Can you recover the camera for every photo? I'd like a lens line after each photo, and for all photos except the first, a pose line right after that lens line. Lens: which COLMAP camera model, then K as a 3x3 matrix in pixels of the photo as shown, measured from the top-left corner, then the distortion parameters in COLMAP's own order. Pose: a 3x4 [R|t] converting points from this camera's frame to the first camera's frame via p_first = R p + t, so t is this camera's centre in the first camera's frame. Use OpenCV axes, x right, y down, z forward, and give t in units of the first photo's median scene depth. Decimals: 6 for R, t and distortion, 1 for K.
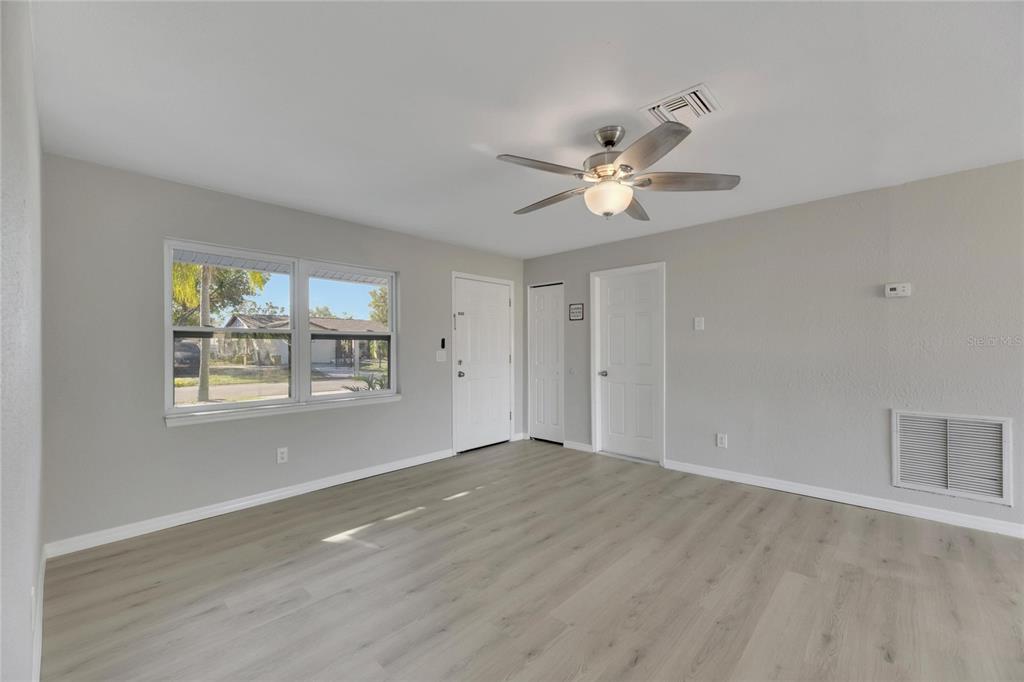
lens RADIAL K [[413.4, 0, 515.8], [0, 413.4, 346.7], [0, 0, 1]] dist [0.011646, -0.000421]
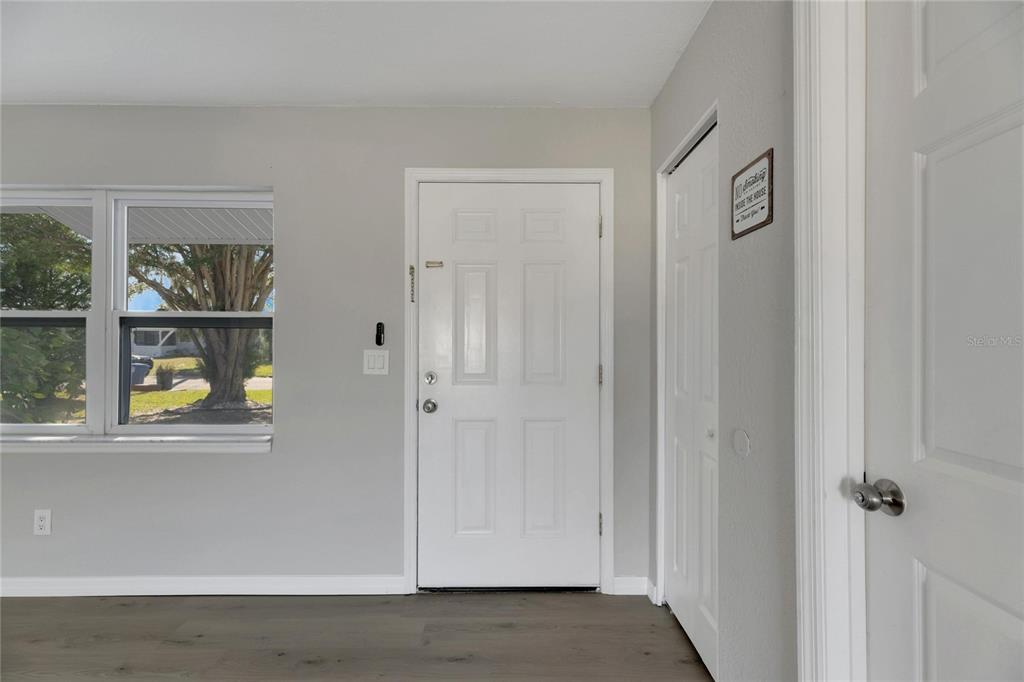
lens RADIAL K [[418.0, 0, 512.0], [0, 418.0, 341.0], [0, 0, 1]] dist [0.014816, 0.000004]
pose [[0.670656, 0.003515, -0.741760, 0.356175], [-0.003103, 0.999993, 0.001933, -0.002392], [0.741762, 0.001005, 0.670662, 1.118576]]
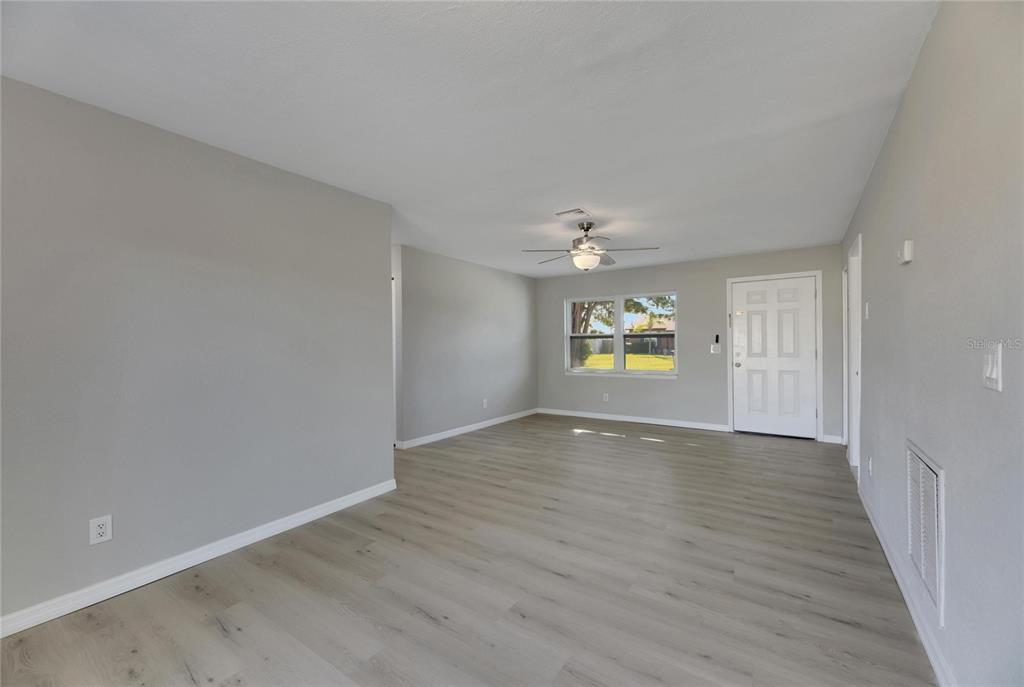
lens RADIAL K [[417.0, 0, 512.0], [0, 417.0, 343.5], [0, 0, 1]] dist [0.014276, 0.000109]
pose [[0.140466, 0.002331, -0.990083, 1.376968], [0.011468, 0.999926, 0.003982, -0.008130], [0.990019, -0.011914, 0.140429, 0.291821]]
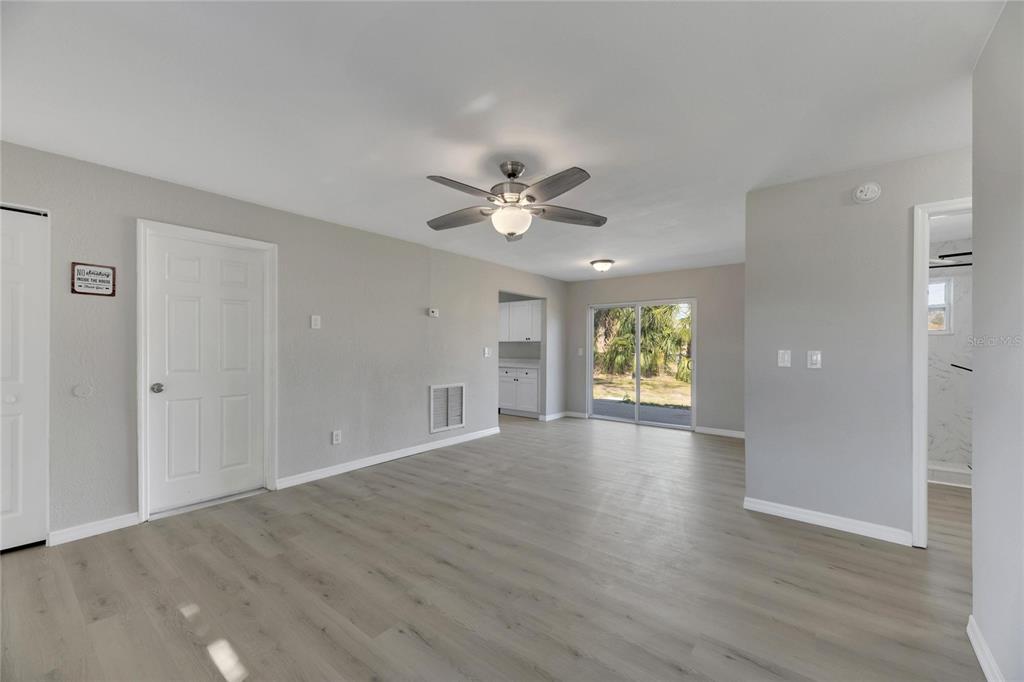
lens RADIAL K [[406.8, 0, 514.4], [0, 406.8, 347.9], [0, 0, 1]] dist [0.012210, -0.000048]
pose [[-0.071417, 0.001898, 0.997445, -0.650857], [-0.006533, 0.999976, -0.002371, 0.003527], [-0.997425, -0.006685, -0.071403, 0.747296]]
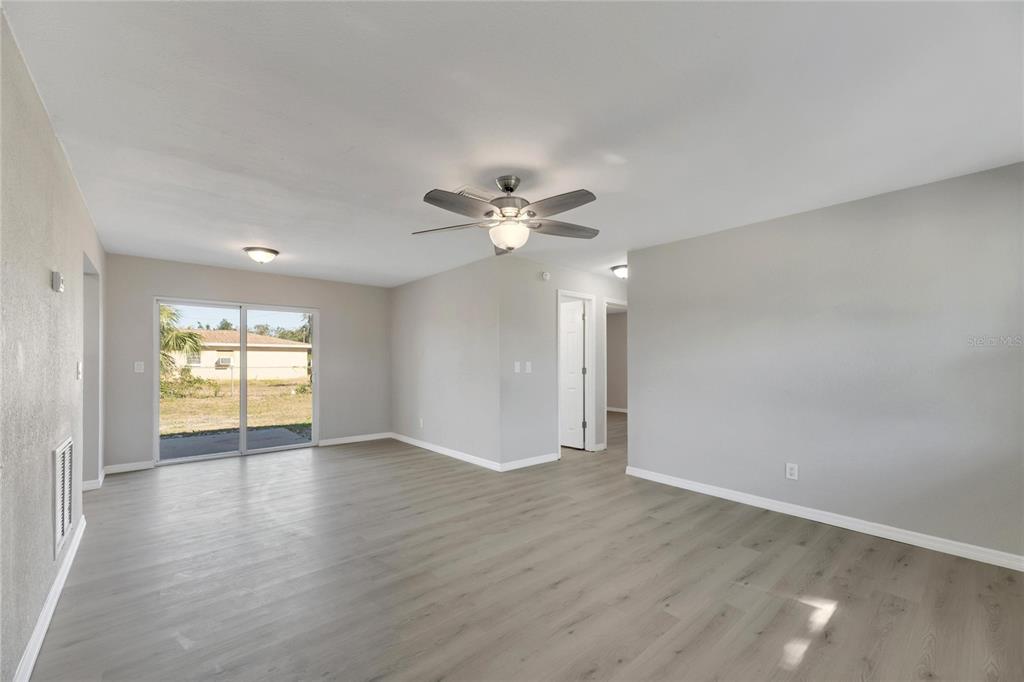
lens RADIAL K [[413.3, 0, 514.7], [0, 413.3, 366.9], [0, 0, 1]] dist [0.000535, -0.000150]
pose [[-0.992901, 0.001196, 0.118938, 0.049753], [0.002477, 0.999941, 0.010620, 0.003939], [-0.118918, 0.010839, -0.992845, 1.503388]]
